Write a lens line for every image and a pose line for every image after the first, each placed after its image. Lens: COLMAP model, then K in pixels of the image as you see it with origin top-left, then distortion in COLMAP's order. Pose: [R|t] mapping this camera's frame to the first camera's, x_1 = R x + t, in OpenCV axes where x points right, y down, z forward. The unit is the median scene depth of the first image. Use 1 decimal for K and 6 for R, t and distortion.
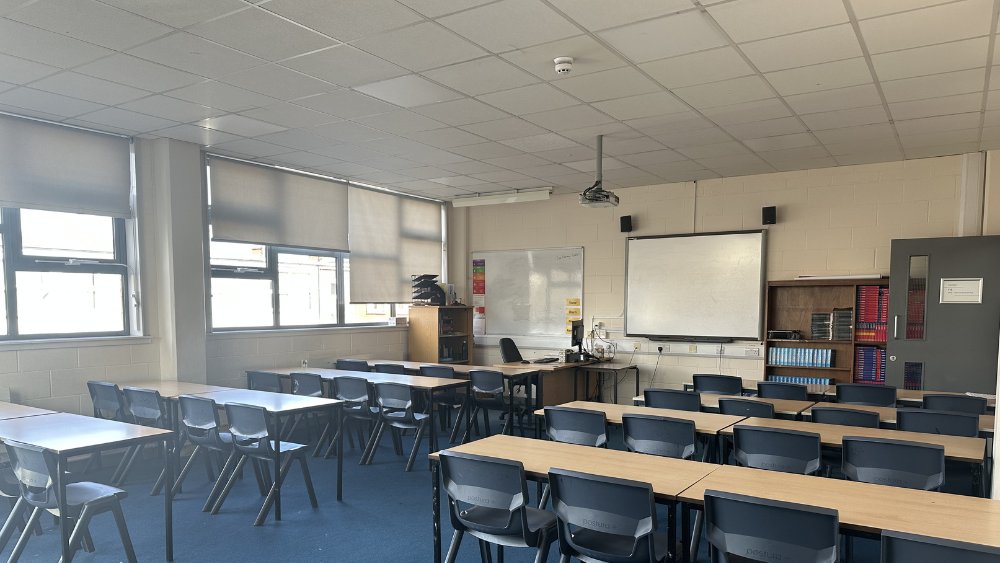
lens RADIAL K [[699.7, 0, 500.0], [0, 699.7, 281.5], [0, 0, 1]] dist [0.004827, 0.001127]
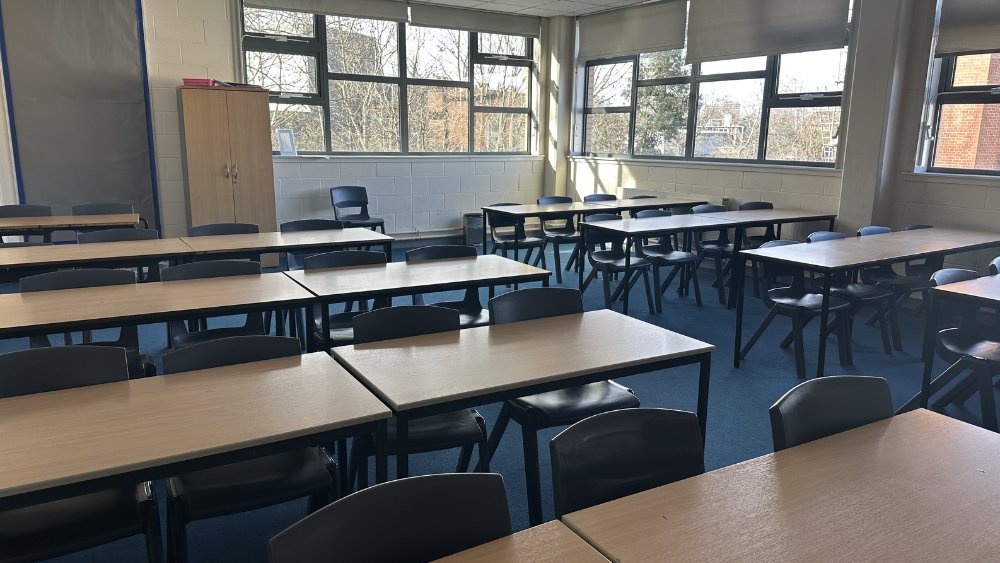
lens RADIAL K [[699.7, 0, 500.0], [0, 699.7, 281.5], [0, 0, 1]] dist [0.004827, 0.001127]
pose [[-0.437837, 0.168679, -0.883089, 0.661841], [-0.000356, 0.982209, 0.187789, 0.054583], [0.899054, 0.082535, -0.429987, 1.116367]]
